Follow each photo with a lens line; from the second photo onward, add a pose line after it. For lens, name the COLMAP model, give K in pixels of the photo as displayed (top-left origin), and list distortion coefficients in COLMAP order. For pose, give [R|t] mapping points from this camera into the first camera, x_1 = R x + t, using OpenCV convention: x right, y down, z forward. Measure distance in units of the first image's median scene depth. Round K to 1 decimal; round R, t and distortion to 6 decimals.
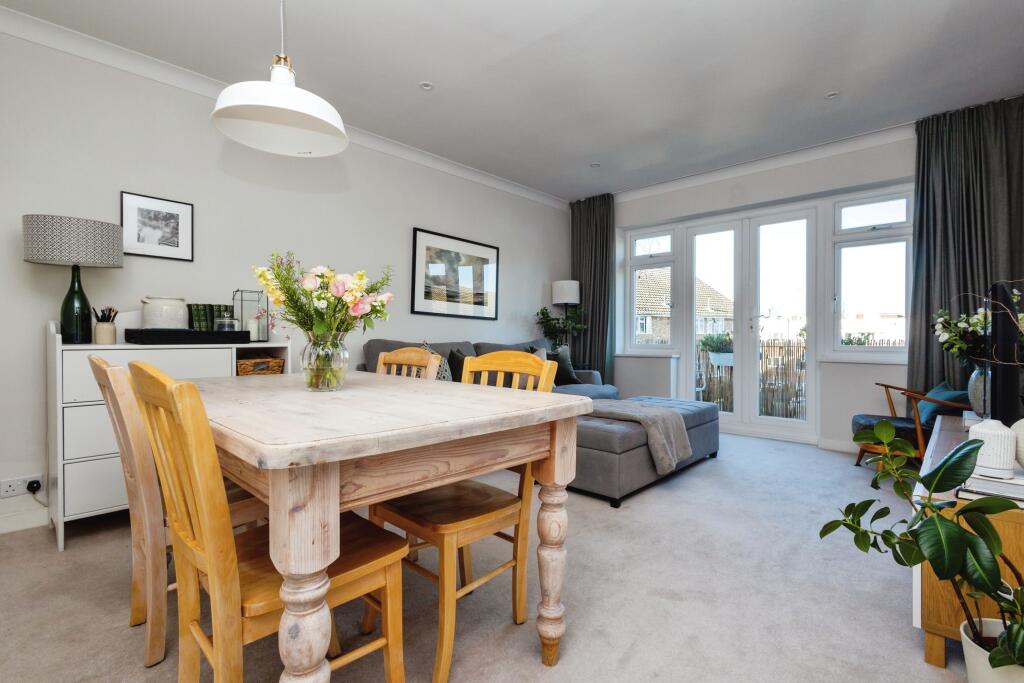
lens RADIAL K [[475.3, 0, 516.6], [0, 475.3, 341.7], [0, 0, 1]] dist [0.004524, -0.000806]
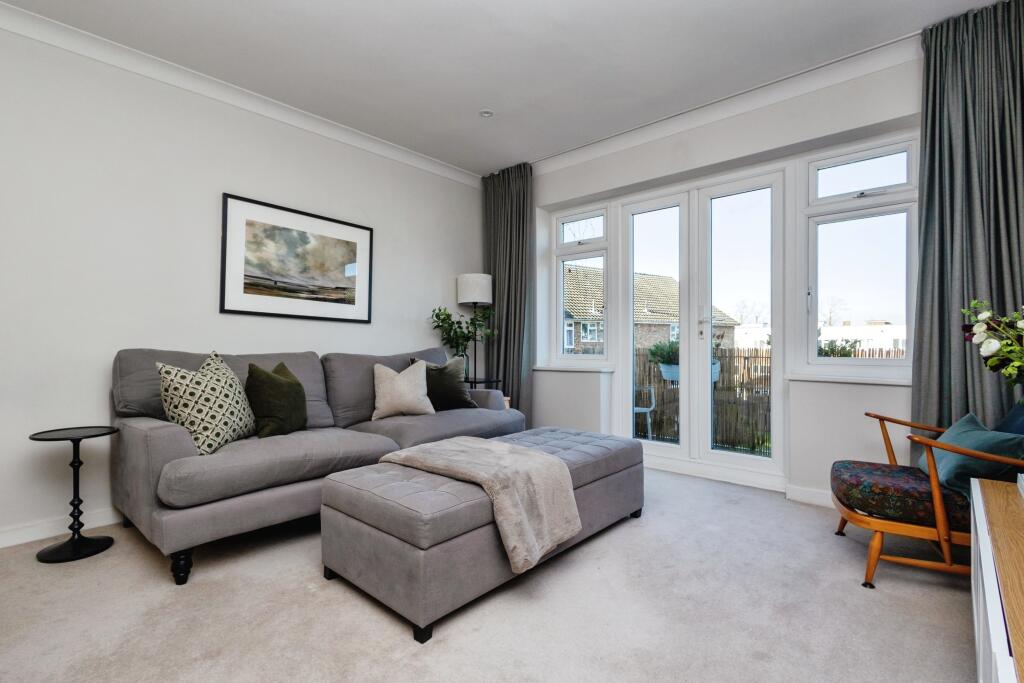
lens RADIAL K [[475.3, 0, 507.9], [0, 475.3, 346.7], [0, 0, 1]] dist [0.004524, -0.000806]
pose [[0.999983, -0.000197, 0.005800, 0.201984], [0.000230, 0.999984, -0.005683, -0.004144], [-0.005799, 0.005684, 0.999967, 0.271989]]
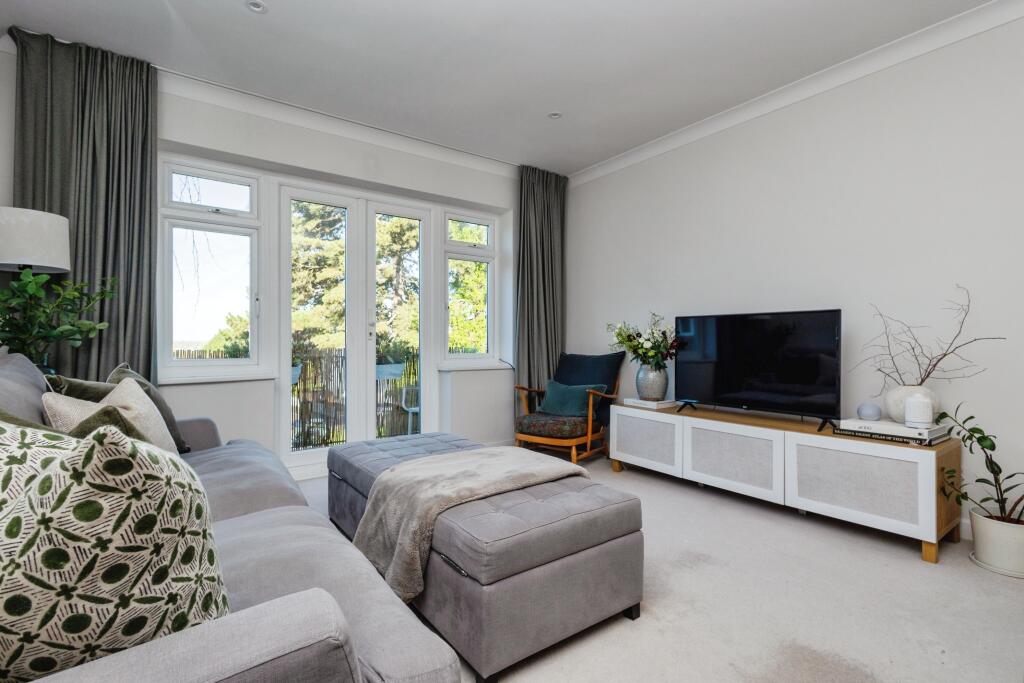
lens RADIAL K [[475.3, 0, 512.7], [0, 475.3, 337.8], [0, 0, 1]] dist [0.004524, -0.000806]
pose [[0.193914, 0.011375, 0.980953, -0.285587], [0.017326, 0.999737, -0.015018, -0.008097], [-0.980866, 0.019908, 0.193666, 0.670186]]
